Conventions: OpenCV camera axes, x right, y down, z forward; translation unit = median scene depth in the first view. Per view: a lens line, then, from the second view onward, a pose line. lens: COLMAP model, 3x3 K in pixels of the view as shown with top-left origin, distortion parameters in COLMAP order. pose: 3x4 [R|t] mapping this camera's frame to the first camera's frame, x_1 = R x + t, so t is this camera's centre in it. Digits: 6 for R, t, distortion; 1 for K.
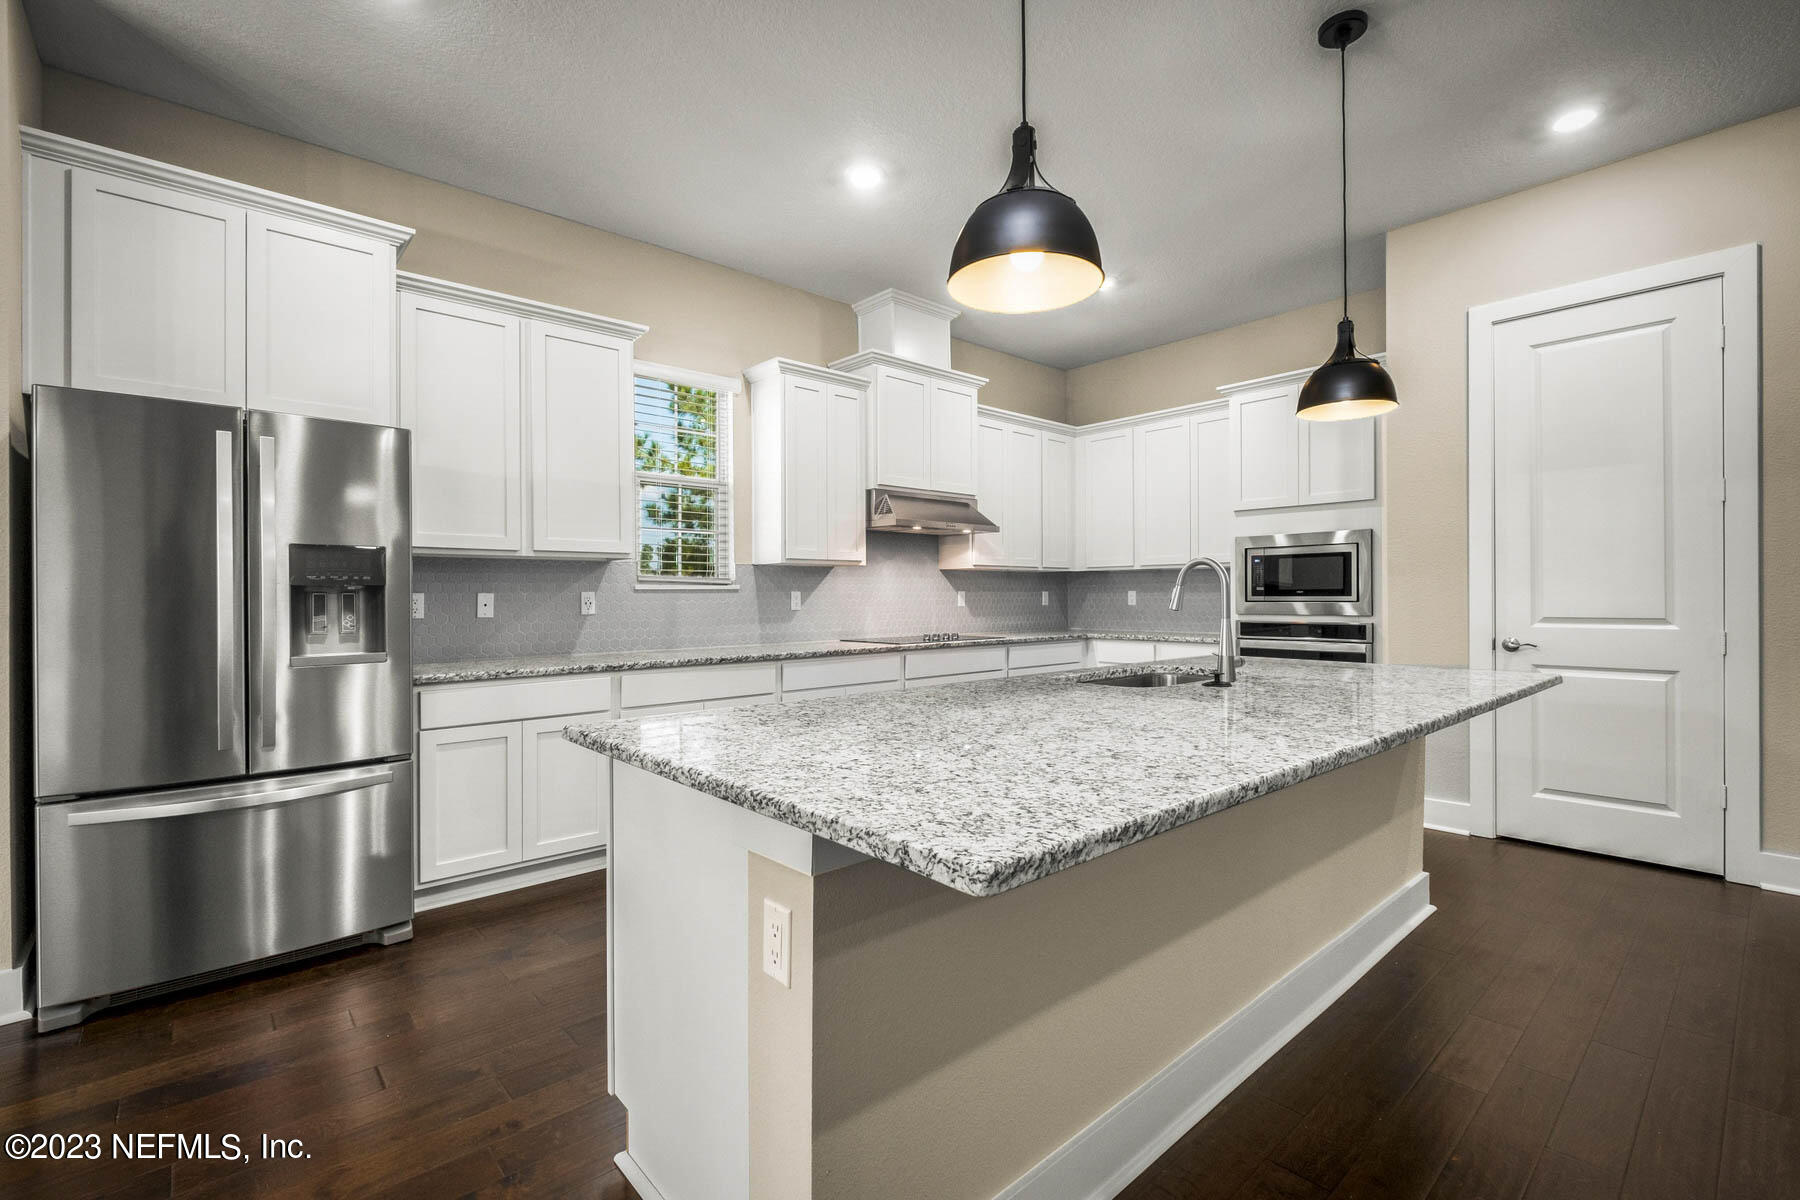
lens RADIAL K [[788.4, 0, 900.0], [0, 788.4, 600.0], [0, 0, 1]] dist [0.002074, 0.000213]
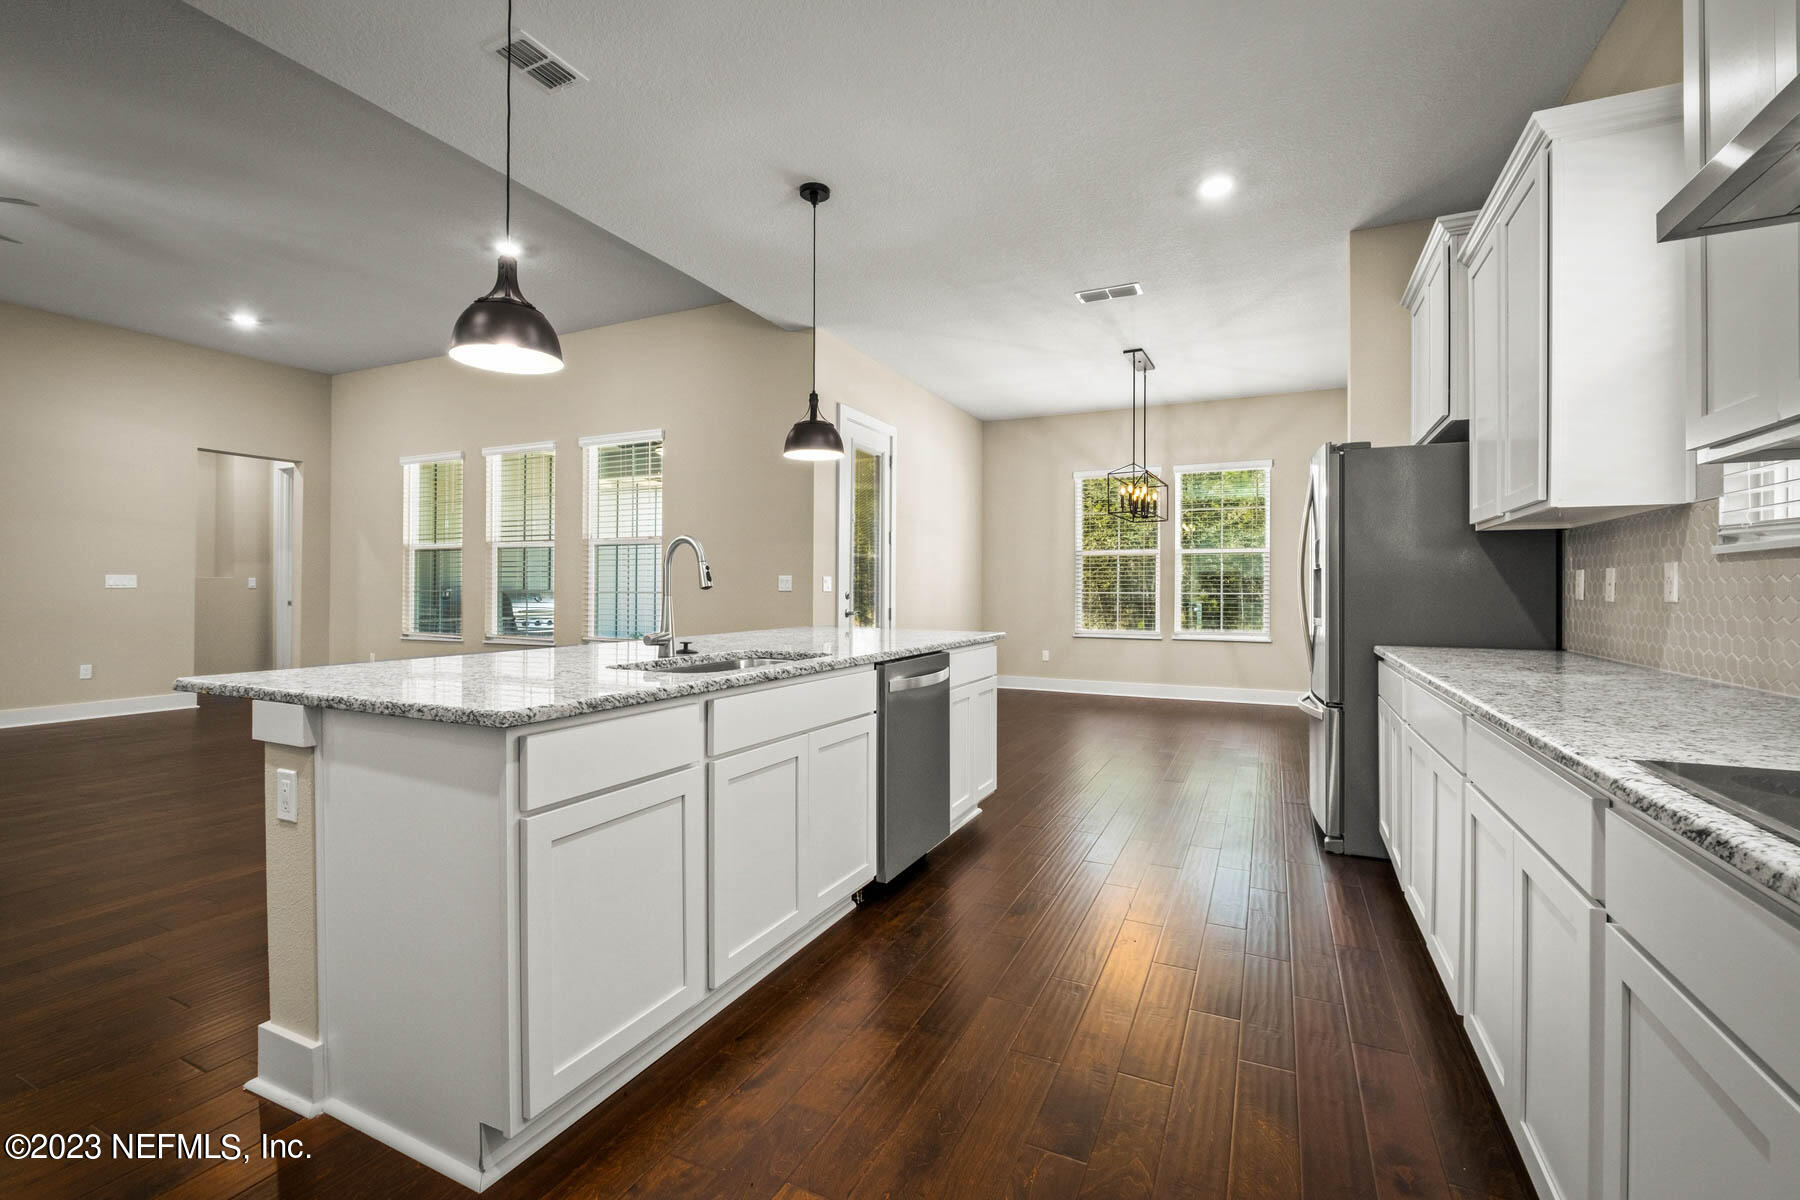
lens RADIAL K [[788.4, 0, 900.0], [0, 788.4, 600.0], [0, 0, 1]] dist [0.002074, 0.000213]
pose [[-0.919940, 0.010710, -0.391914, 0.296470], [0.002142, 0.999749, 0.022292, 0.002662], [0.392054, 0.019668, -0.919732, 1.145608]]
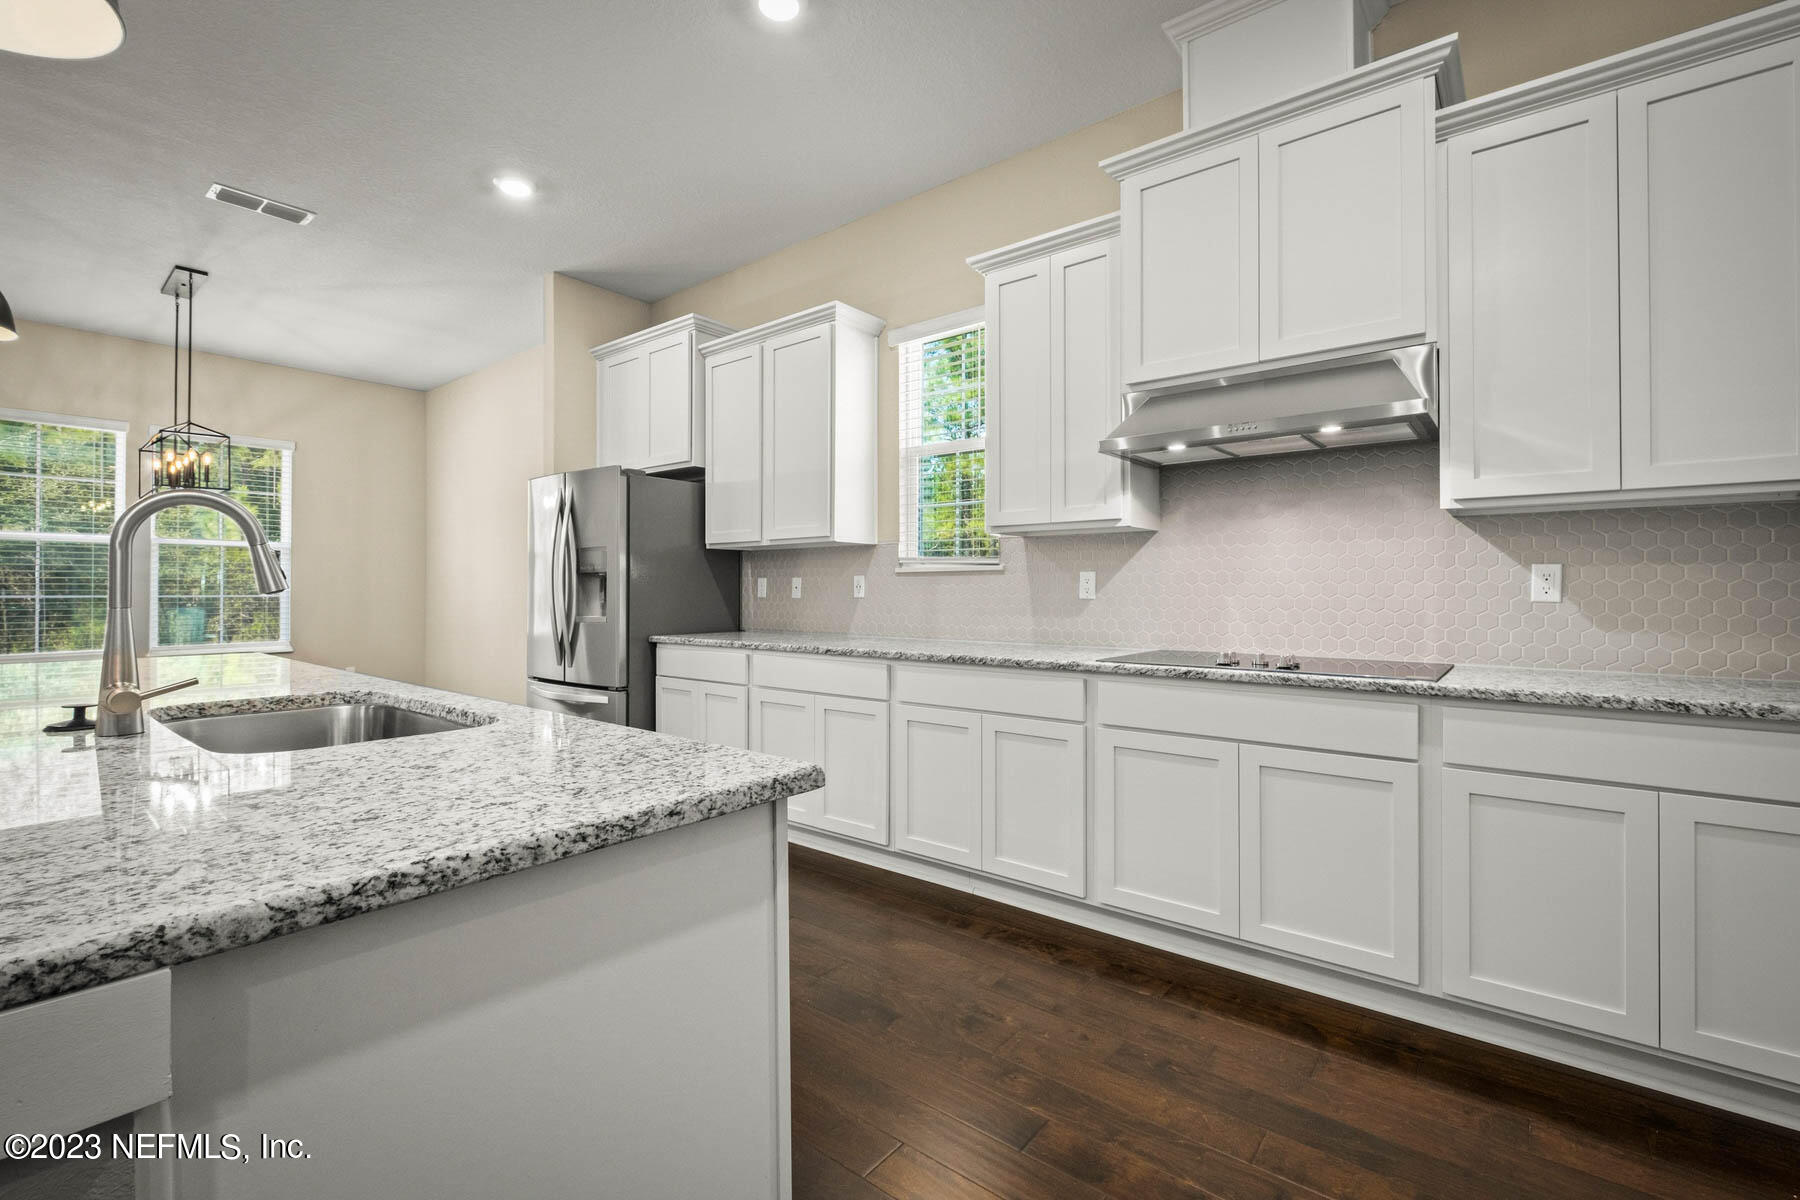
lens RADIAL K [[788.4, 0, 900.0], [0, 788.4, 600.0], [0, 0, 1]] dist [0.002074, 0.000213]
pose [[0.167793, 0.017359, -0.985669, 0.546134], [-0.007145, 0.999840, 0.016392, 0.003674], [0.985796, 0.004292, 0.167890, 0.773243]]
